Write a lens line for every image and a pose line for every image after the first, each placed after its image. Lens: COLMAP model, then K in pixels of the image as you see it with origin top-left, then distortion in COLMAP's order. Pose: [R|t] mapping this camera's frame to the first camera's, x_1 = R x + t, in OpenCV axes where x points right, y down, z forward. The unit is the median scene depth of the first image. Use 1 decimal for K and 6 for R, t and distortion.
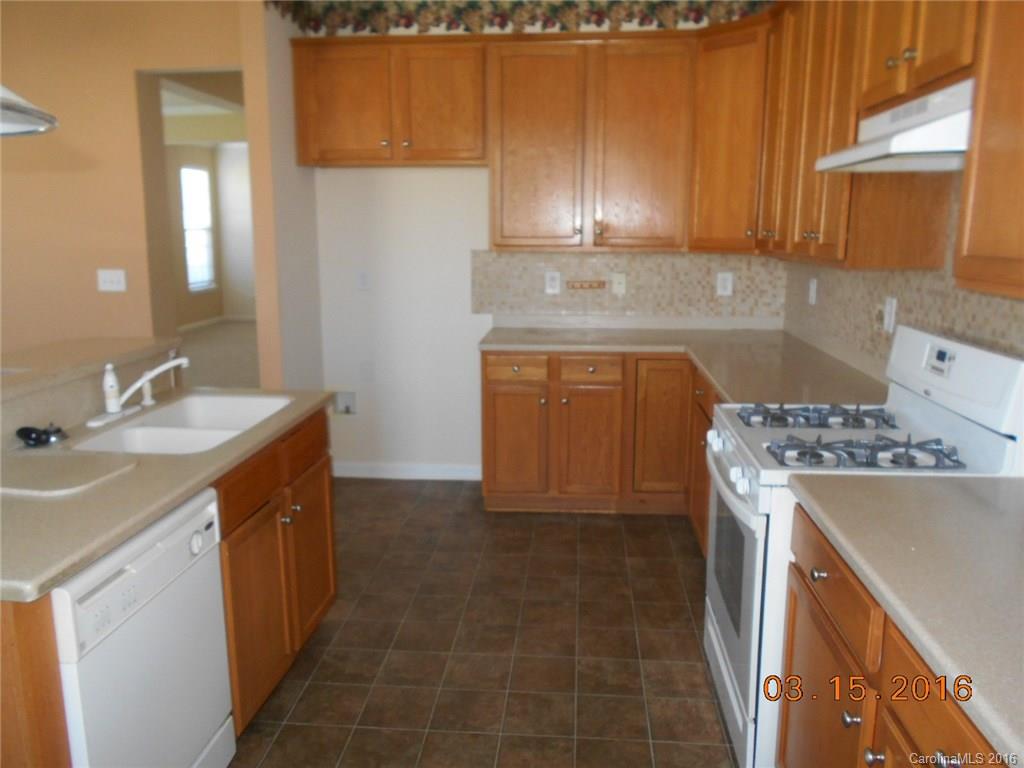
lens RADIAL K [[793.0, 0, 515.7], [0, 793.0, 385.6], [0, 0, 1]] dist [-0.015951, -0.005440]
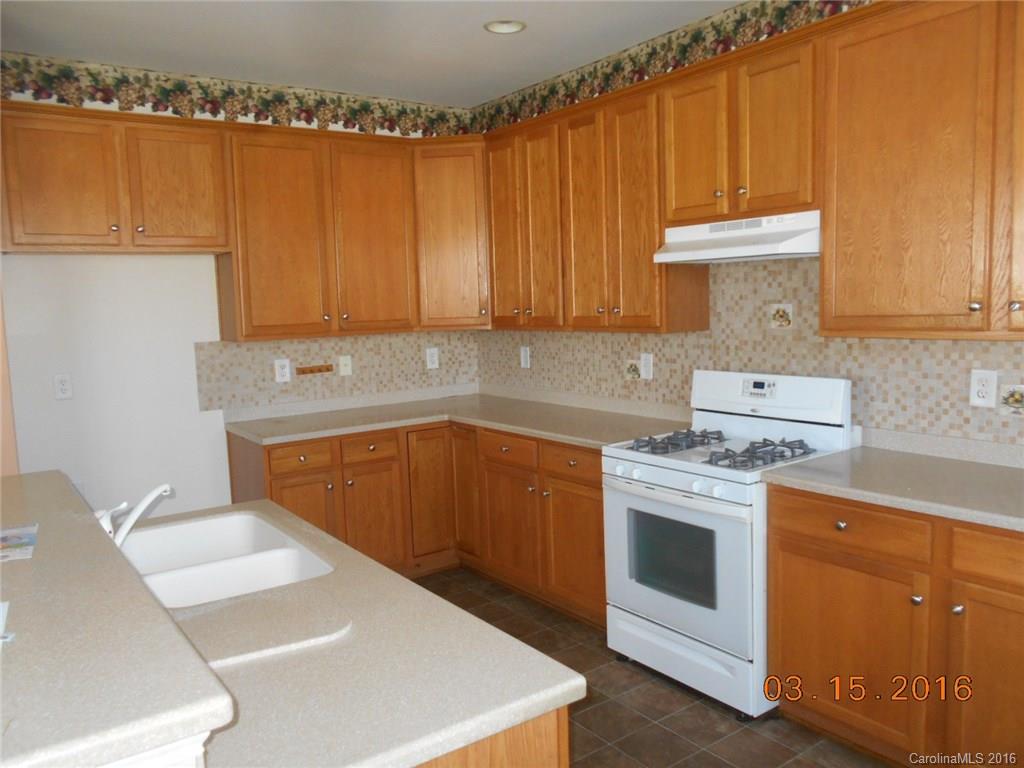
lens RADIAL K [[793.0, 0, 514.0], [0, 793.0, 384.5], [0, 0, 1]] dist [-0.015951, -0.005440]
pose [[0.766839, -0.095767, 0.634655, -0.365015], [0.160642, 0.985972, -0.045320, -0.021951], [-0.621412, 0.136705, 0.771465, 0.065809]]
